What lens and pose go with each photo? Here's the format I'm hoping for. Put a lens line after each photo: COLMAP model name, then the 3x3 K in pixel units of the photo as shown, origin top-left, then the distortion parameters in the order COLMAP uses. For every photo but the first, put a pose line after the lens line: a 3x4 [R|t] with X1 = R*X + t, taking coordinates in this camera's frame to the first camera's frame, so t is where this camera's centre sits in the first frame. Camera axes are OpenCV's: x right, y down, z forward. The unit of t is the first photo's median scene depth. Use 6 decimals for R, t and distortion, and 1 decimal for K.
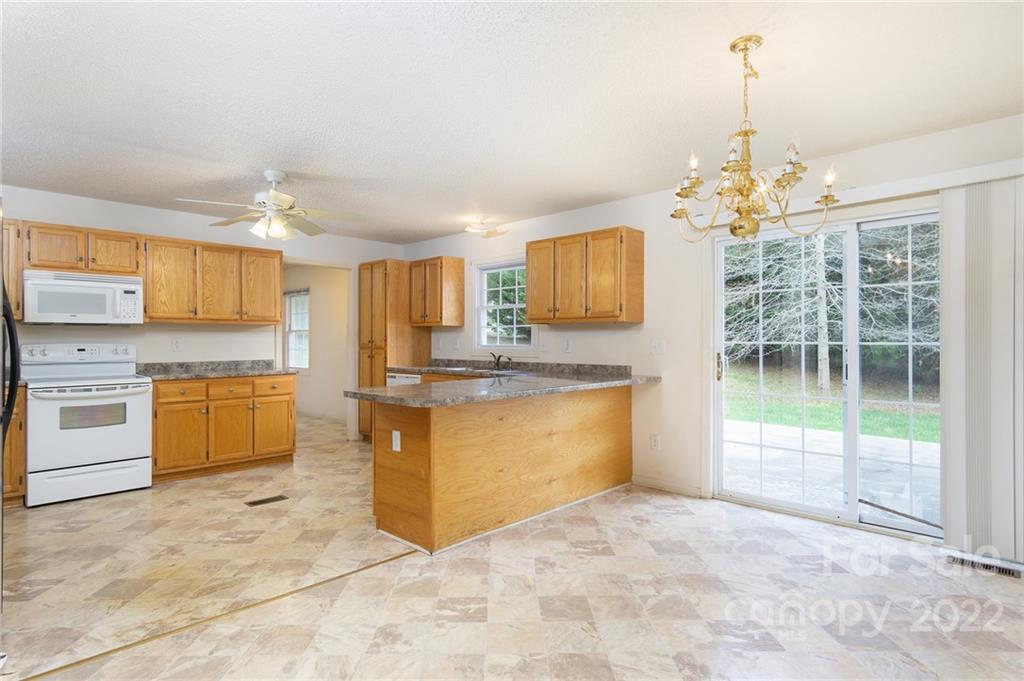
lens RADIAL K [[541.5, 0, 512.0], [0, 541.5, 340.5], [0, 0, 1]] dist [0.006749, 0.001754]
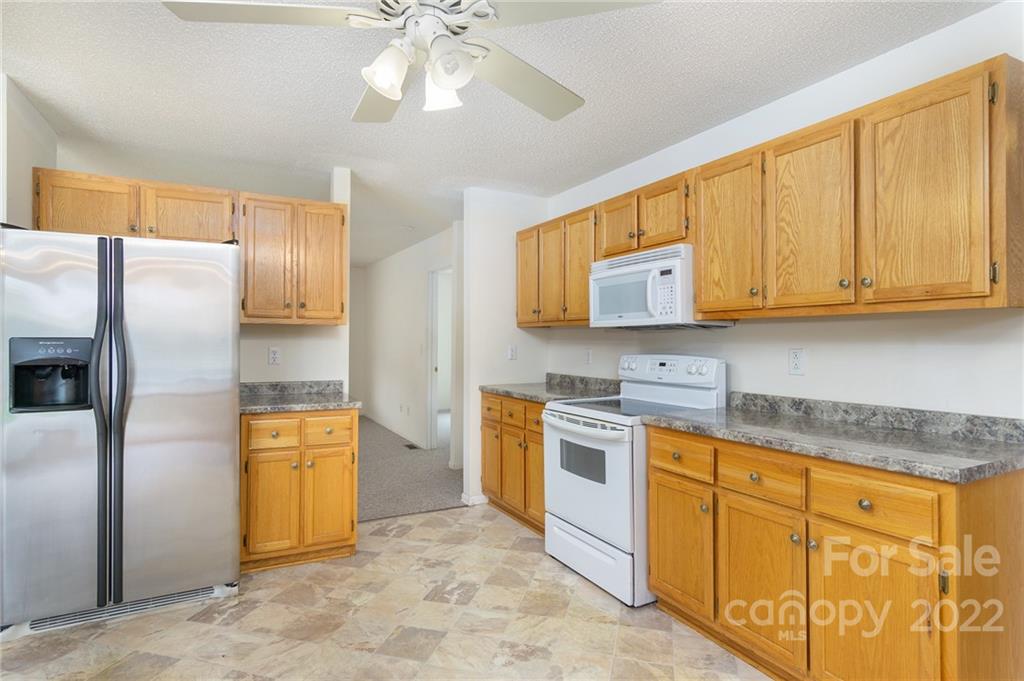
lens RADIAL K [[541.5, 0, 512.0], [0, 541.5, 340.5], [0, 0, 1]] dist [0.006749, 0.001754]
pose [[-0.308803, -0.000366, -0.951126, -0.073638], [-0.000368, 1.000000, -0.000265, -0.012562], [0.951126, 0.000268, -0.308803, 0.992994]]
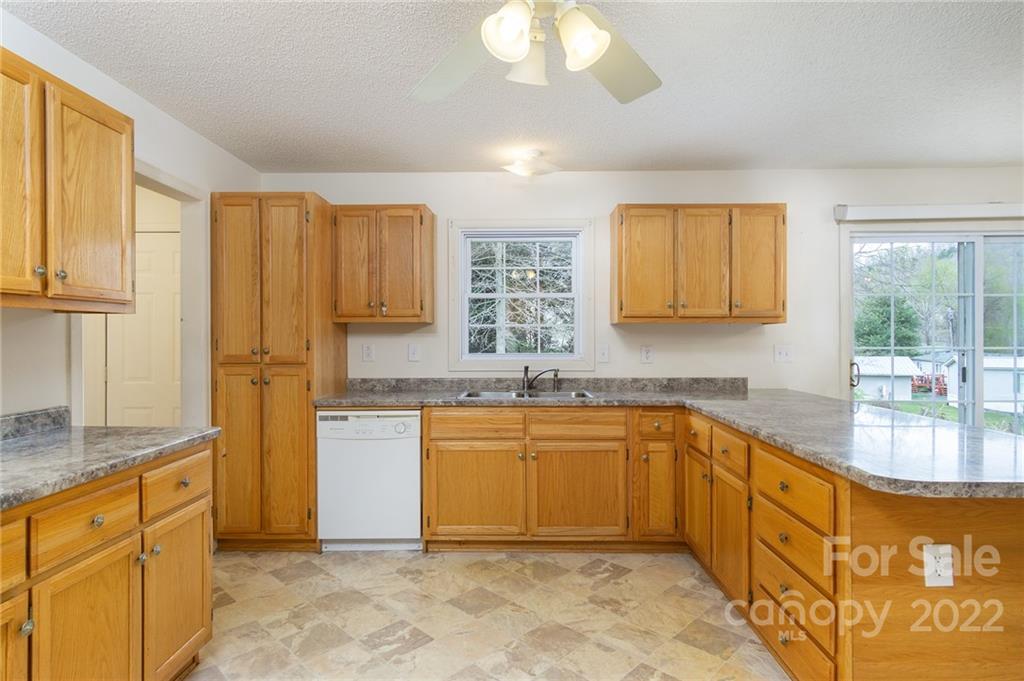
lens RADIAL K [[555.7, 0, 511.9], [0, 555.7, 342.0], [0, 0, 1]] dist [0.005835, 0.001366]
pose [[0.723748, -0.005714, 0.690041, -0.599700], [0.003825, 0.999984, 0.004269, -0.011210], [-0.690054, -0.000451, 0.723758, 0.628950]]
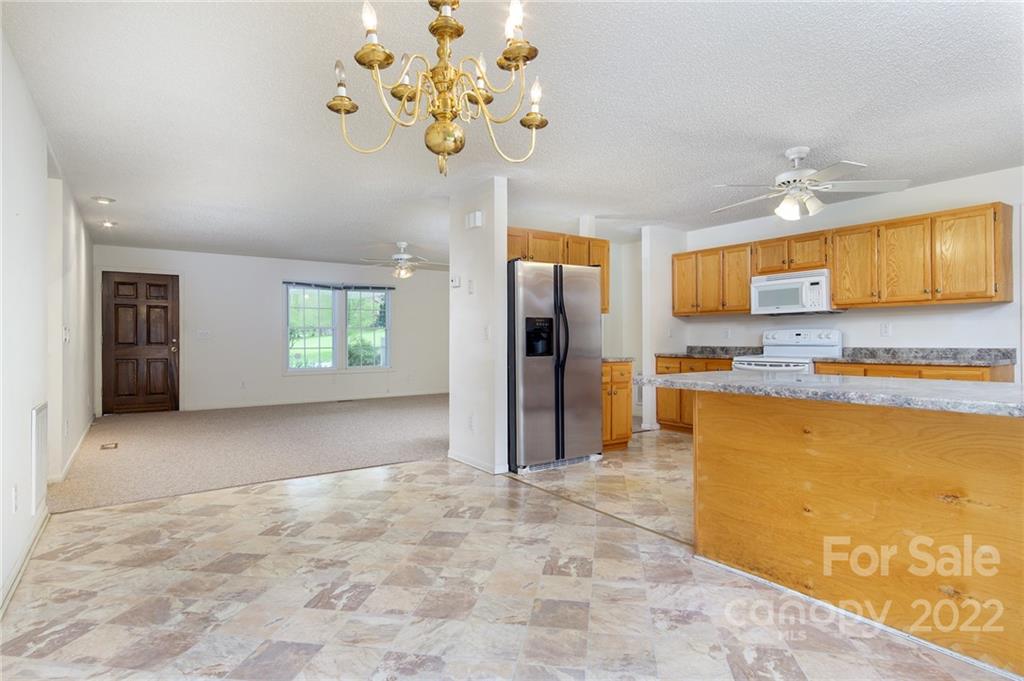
lens RADIAL K [[541.5, 0, 512.0], [0, 541.5, 340.5], [0, 0, 1]] dist [0.006749, 0.001754]
pose [[-0.187637, 0.003083, -0.982234, 0.515401], [0.005852, 0.999981, 0.002021, 0.023122], [0.982221, -0.005369, -0.187651, 0.572434]]
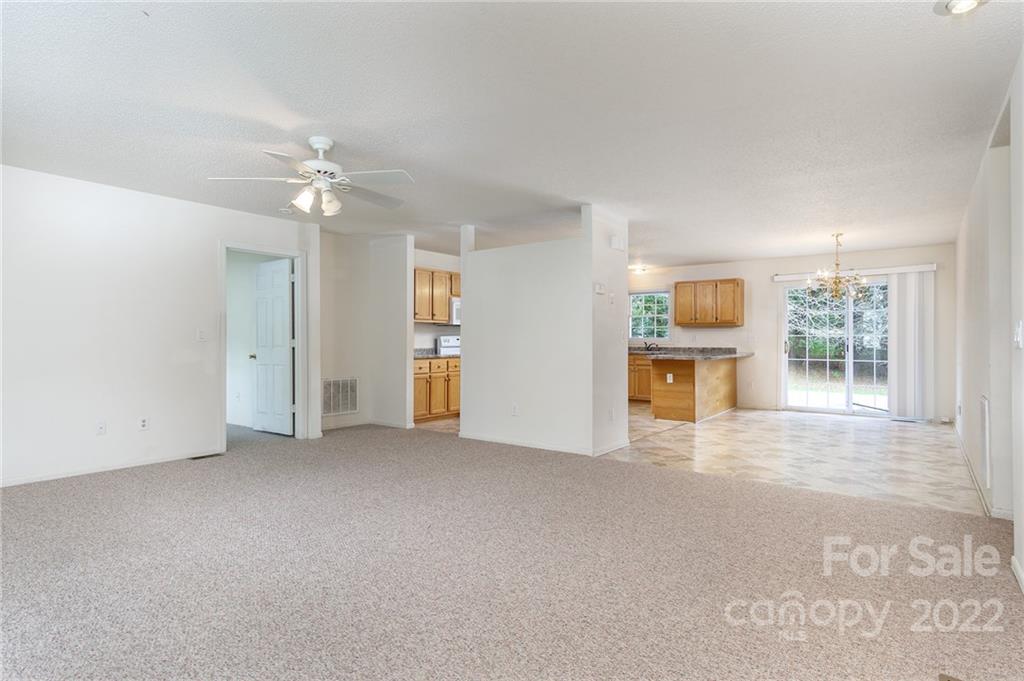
lens RADIAL K [[541.5, 0, 512.0], [0, 541.5, 340.5], [0, 0, 1]] dist [0.006749, 0.001754]
pose [[0.991856, 0.001027, 0.127361, -0.819846], [-0.001633, 0.999988, 0.004655, 0.012415], [-0.127355, -0.004825, 0.991846, -0.826165]]
